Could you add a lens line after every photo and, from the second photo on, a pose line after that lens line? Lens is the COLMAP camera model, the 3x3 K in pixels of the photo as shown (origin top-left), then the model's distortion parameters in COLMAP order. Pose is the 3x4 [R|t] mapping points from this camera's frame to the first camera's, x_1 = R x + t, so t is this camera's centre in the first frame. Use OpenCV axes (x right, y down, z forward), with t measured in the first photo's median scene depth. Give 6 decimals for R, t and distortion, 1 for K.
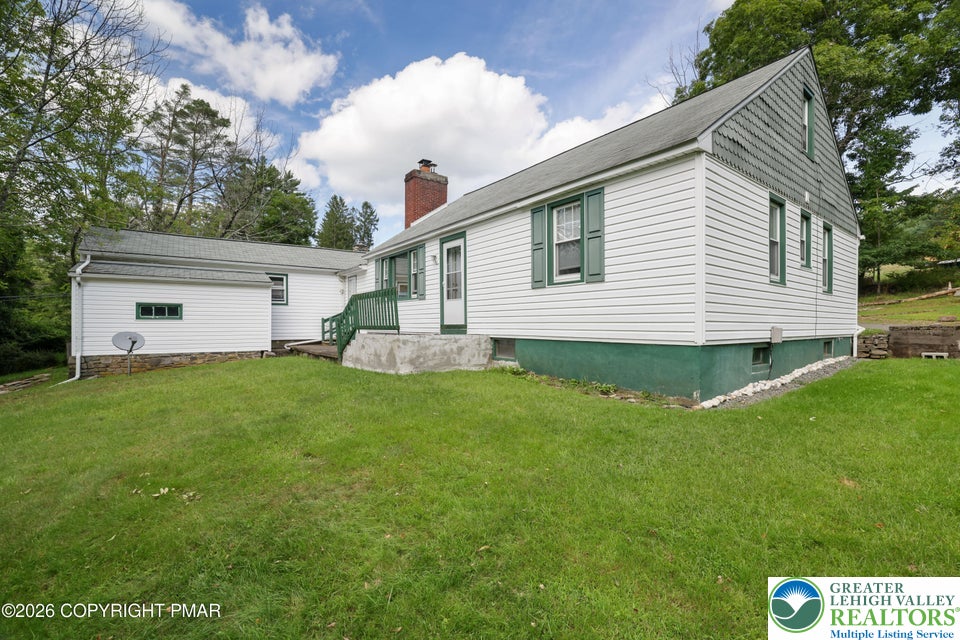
lens RADIAL K [[421.5, 0, 472.6], [0, 421.5, 319.0], [0, 0, 1]] dist [-0.001686, -0.000068]
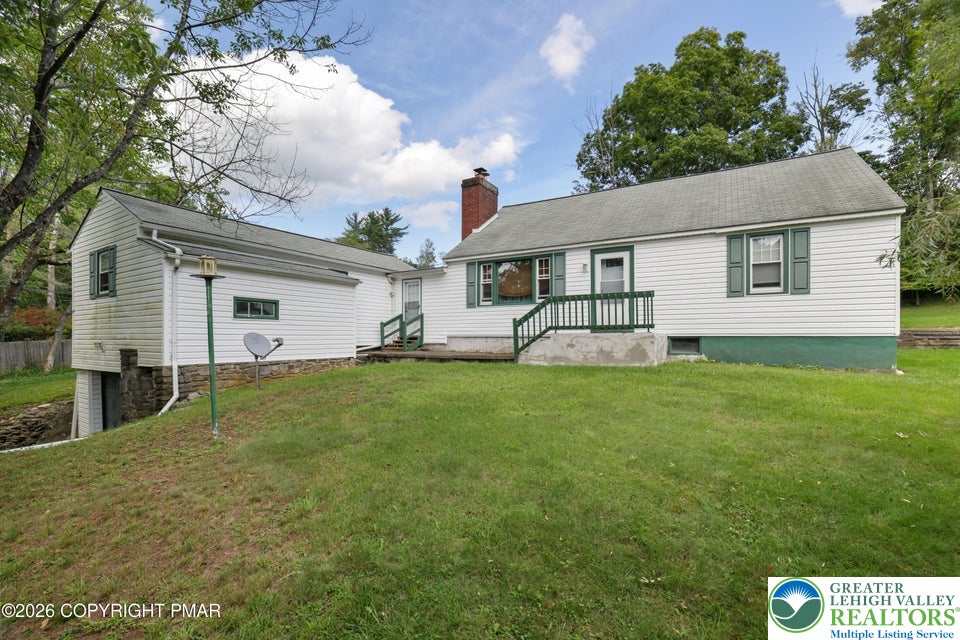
lens RADIAL K [[416.4, 0, 483.1], [0, 416.4, 332.2], [0, 0, 1]] dist [-0.016885, 0.000657]
pose [[0.908228, 0.003557, 0.418462, -0.947450], [-0.004122, 0.999991, 0.000448, 0.033695], [-0.418456, -0.002132, 0.908234, 0.145810]]
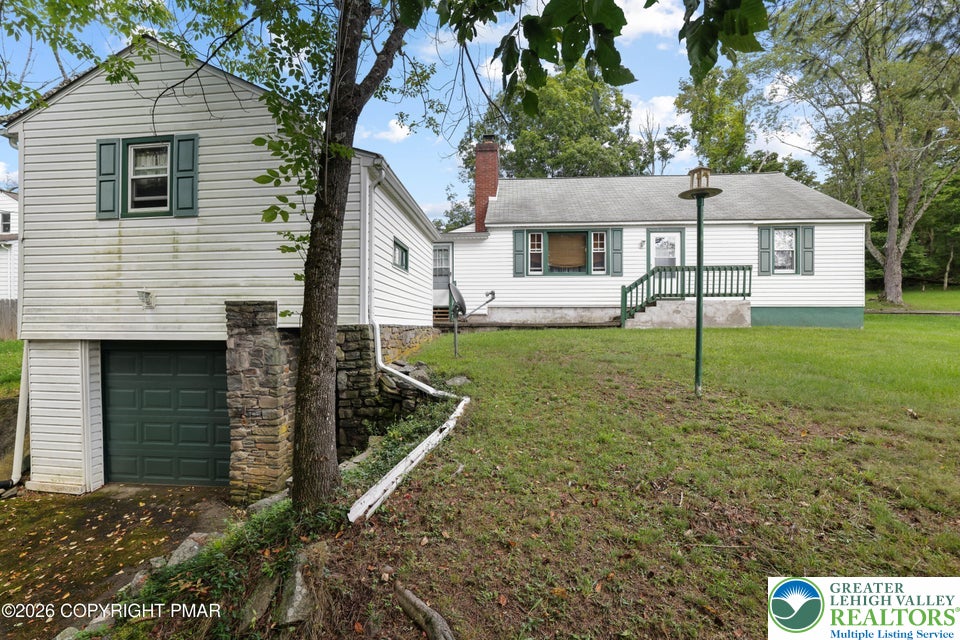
lens RADIAL K [[421.5, 0, 472.6], [0, 421.5, 319.0], [0, 0, 1]] dist [-0.001686, -0.000068]
pose [[0.633791, 0.013895, 0.773380, -1.600403], [-0.011785, 0.999896, -0.008307, 0.107460], [-0.773415, -0.003849, 0.633889, 0.732915]]
